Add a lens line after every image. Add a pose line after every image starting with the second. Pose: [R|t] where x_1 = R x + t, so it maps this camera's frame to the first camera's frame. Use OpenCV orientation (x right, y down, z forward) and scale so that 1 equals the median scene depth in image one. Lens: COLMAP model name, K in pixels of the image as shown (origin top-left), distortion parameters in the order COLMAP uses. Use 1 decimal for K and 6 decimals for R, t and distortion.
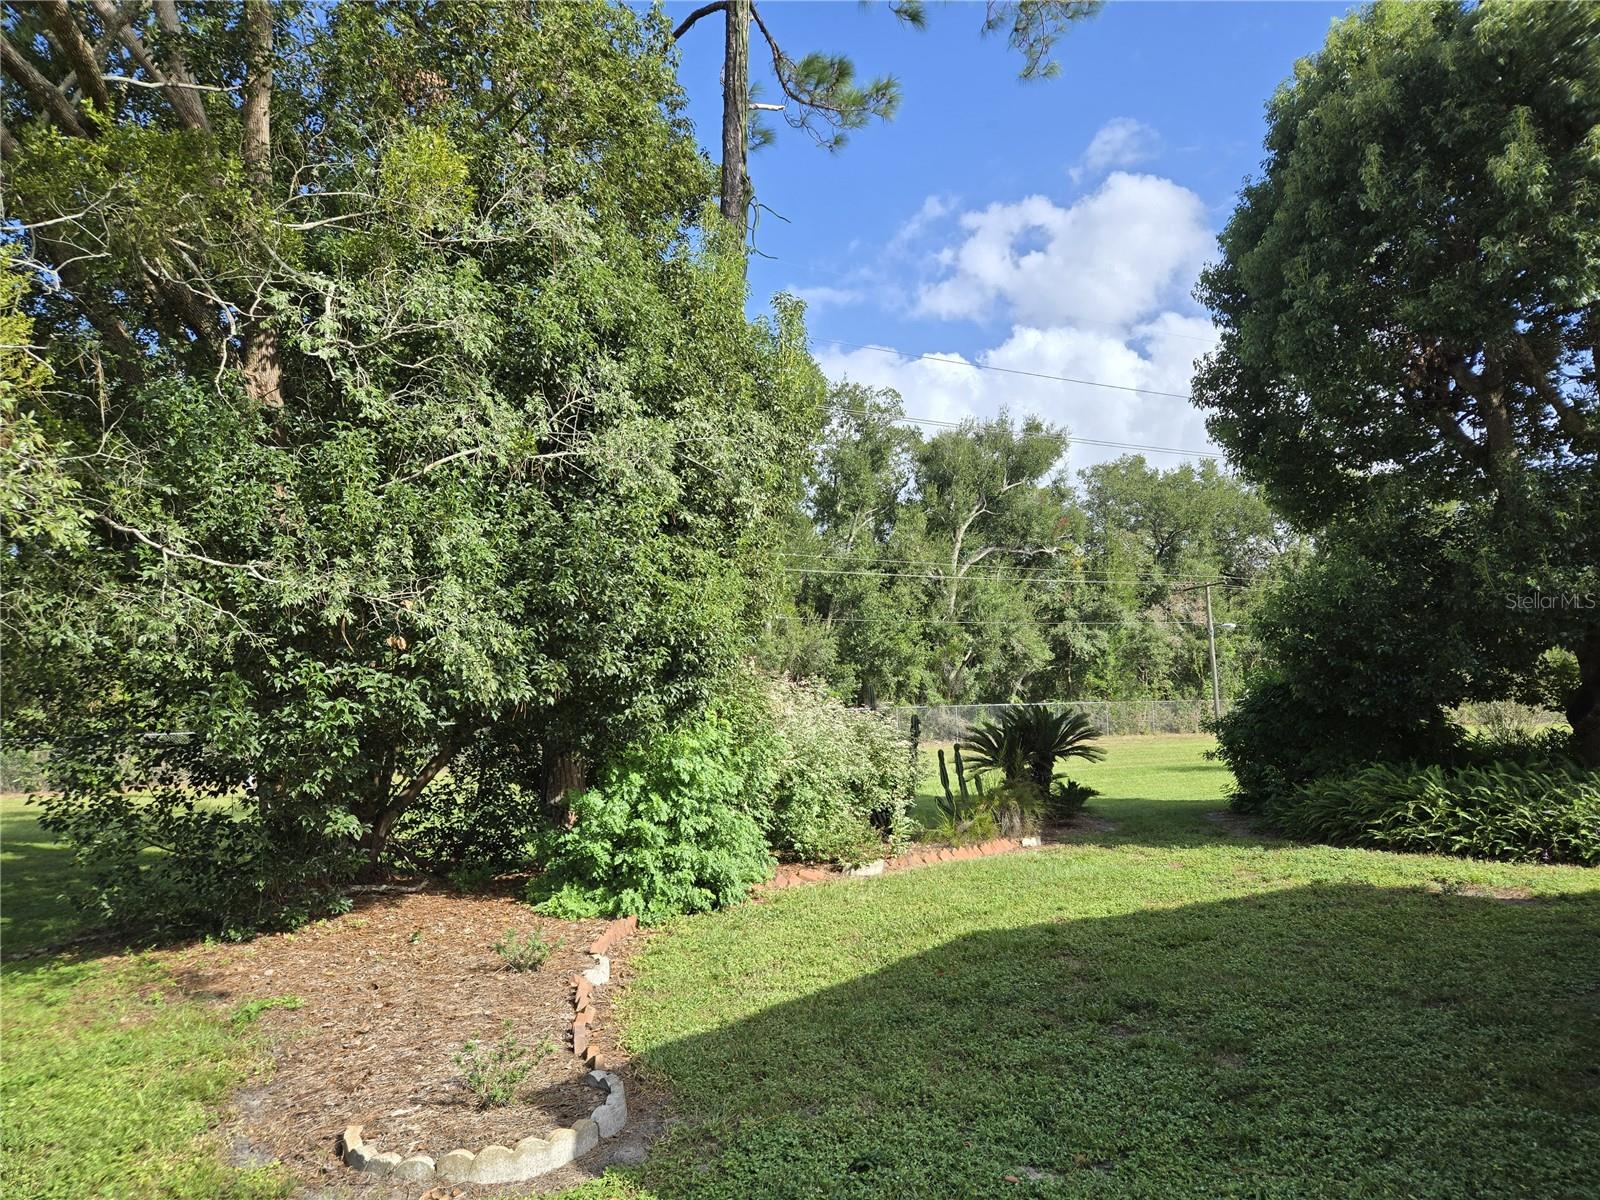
lens RADIAL K [[1069.7, 0, 803.1], [0, 1069.7, 620.6], [0, 0, 1]] dist [0.084062, -0.056382]
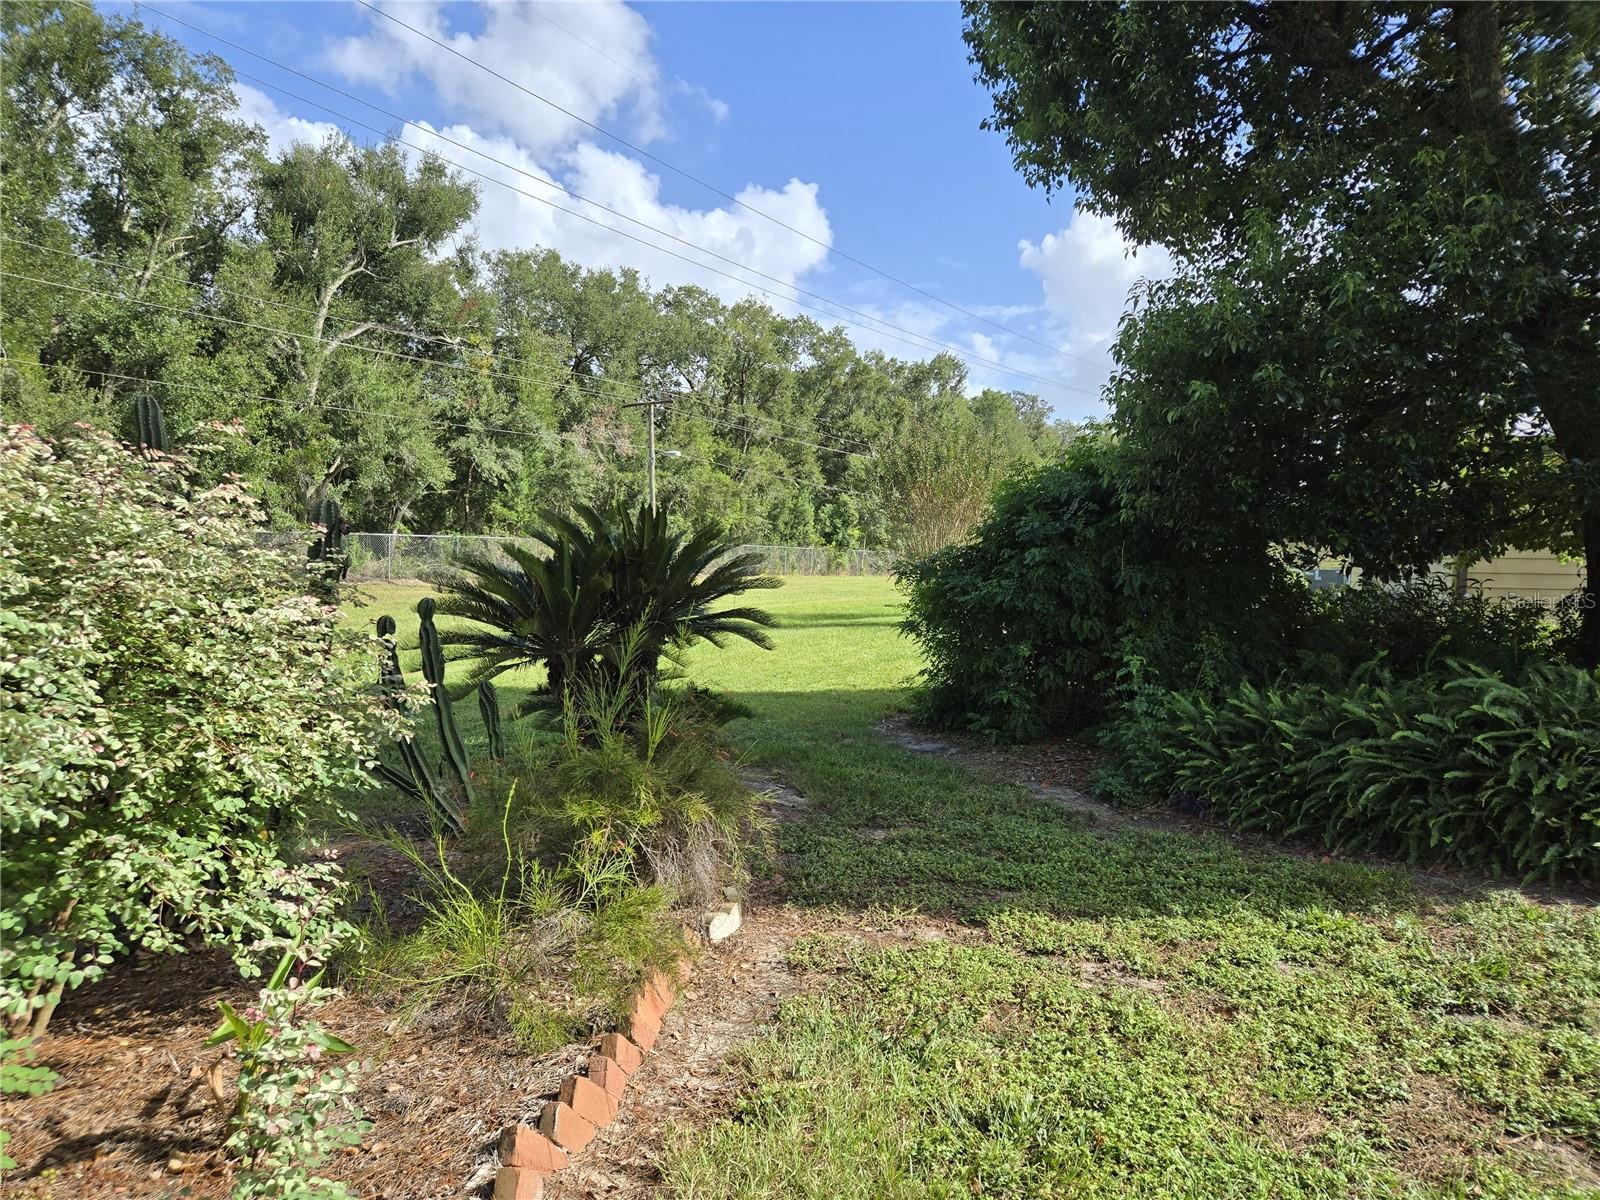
lens RADIAL K [[1069.7, 0, 803.1], [0, 1069.7, 620.6], [0, 0, 1]] dist [0.084062, -0.056382]
pose [[0.836833, 0.006218, 0.547423, 0.014093], [-0.086194, 0.988961, 0.120530, 0.019692], [-0.540630, -0.148048, 0.828131, 0.184139]]
